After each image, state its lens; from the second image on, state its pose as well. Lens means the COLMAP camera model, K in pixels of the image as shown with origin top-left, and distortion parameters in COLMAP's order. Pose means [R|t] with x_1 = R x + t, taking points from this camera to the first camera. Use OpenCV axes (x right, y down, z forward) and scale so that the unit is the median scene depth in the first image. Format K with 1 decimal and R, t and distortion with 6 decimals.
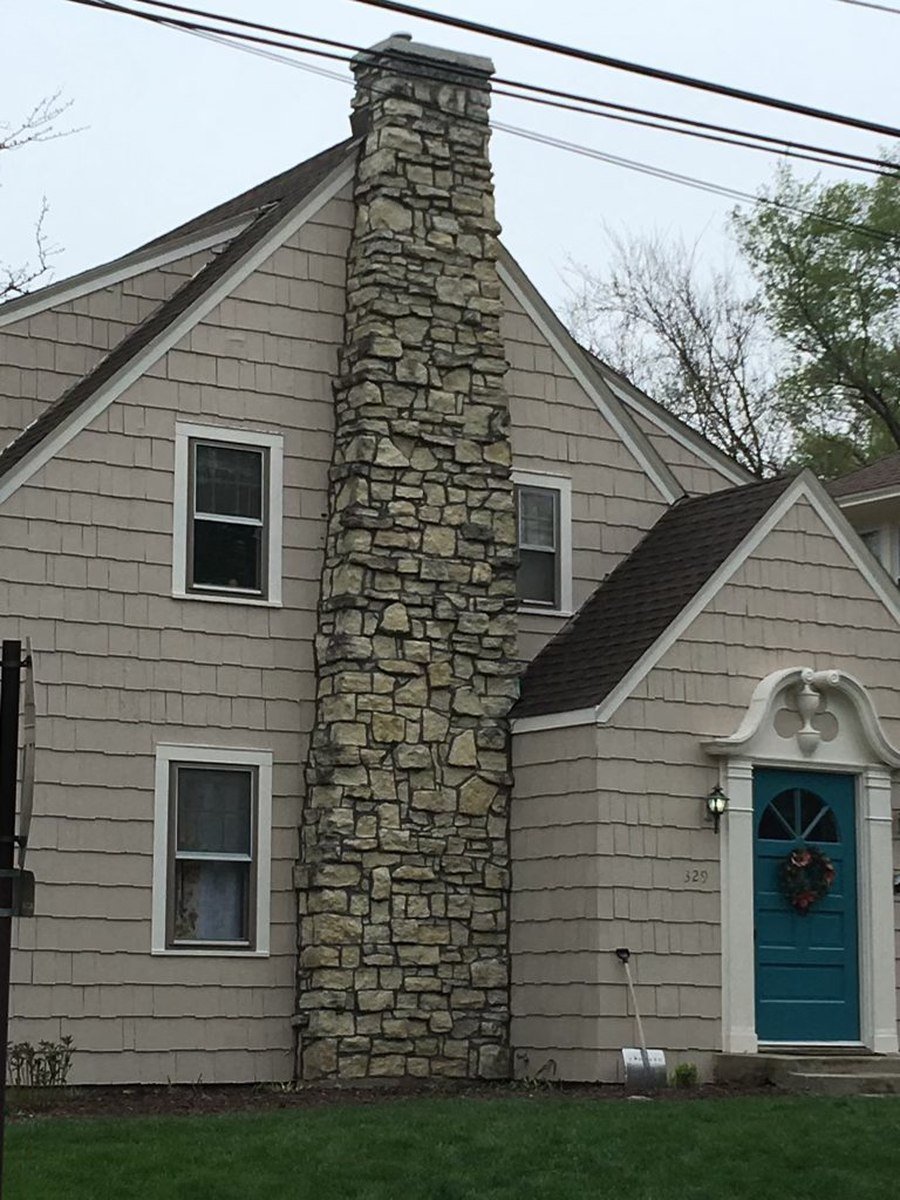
lens RADIAL K [[3138.0, 0, 449.3], [0, 3138.0, 600.0], [0, 0, 1]] dist [0.111924, 0.000000]
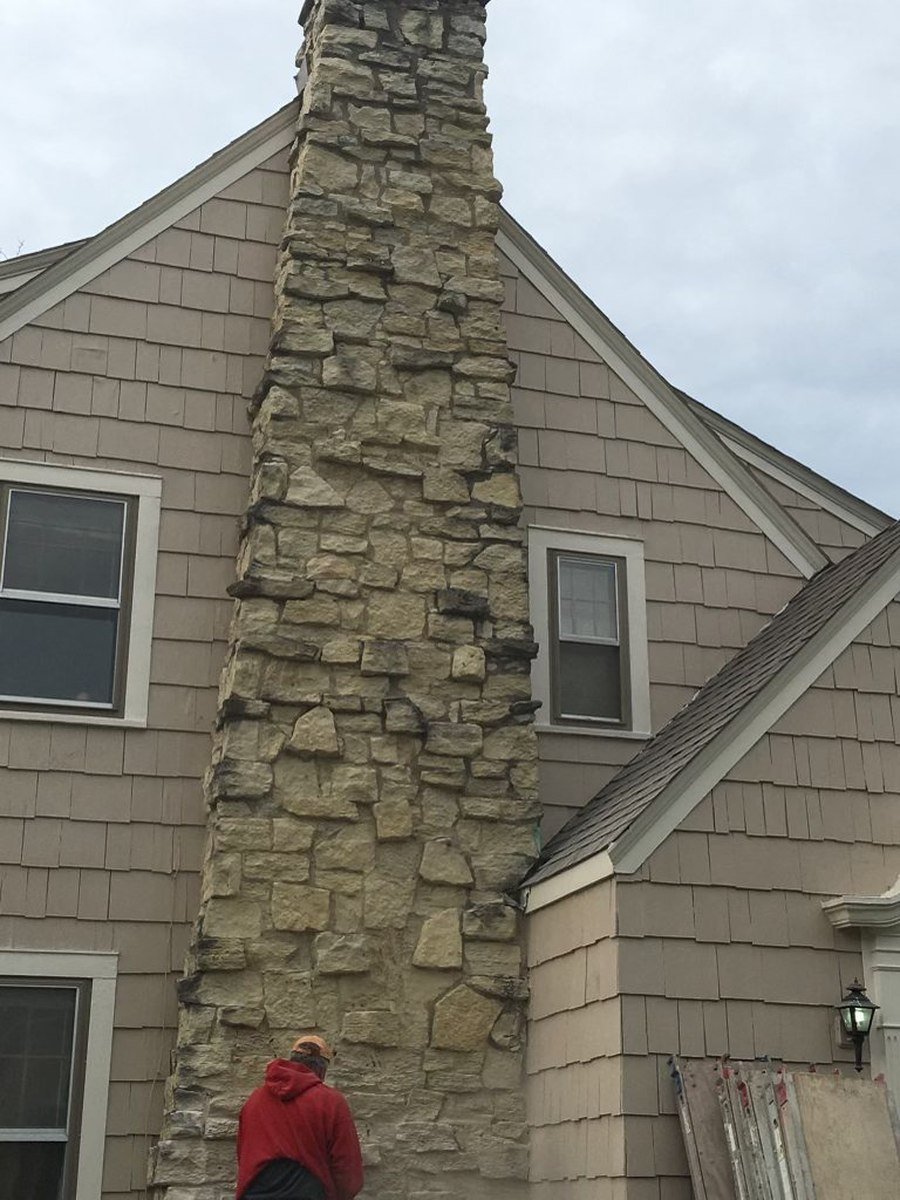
lens RADIAL K [[1808.1, 0, 452.1], [0, 1808.1, 598.3], [0, 0, 1]] dist [0.065772, 0.000000]
pose [[0.960570, -0.095269, -0.261208, 0.105494], [0.043223, 0.979209, -0.198194, 0.052076], [0.274659, 0.179089, 0.944717, 0.648578]]
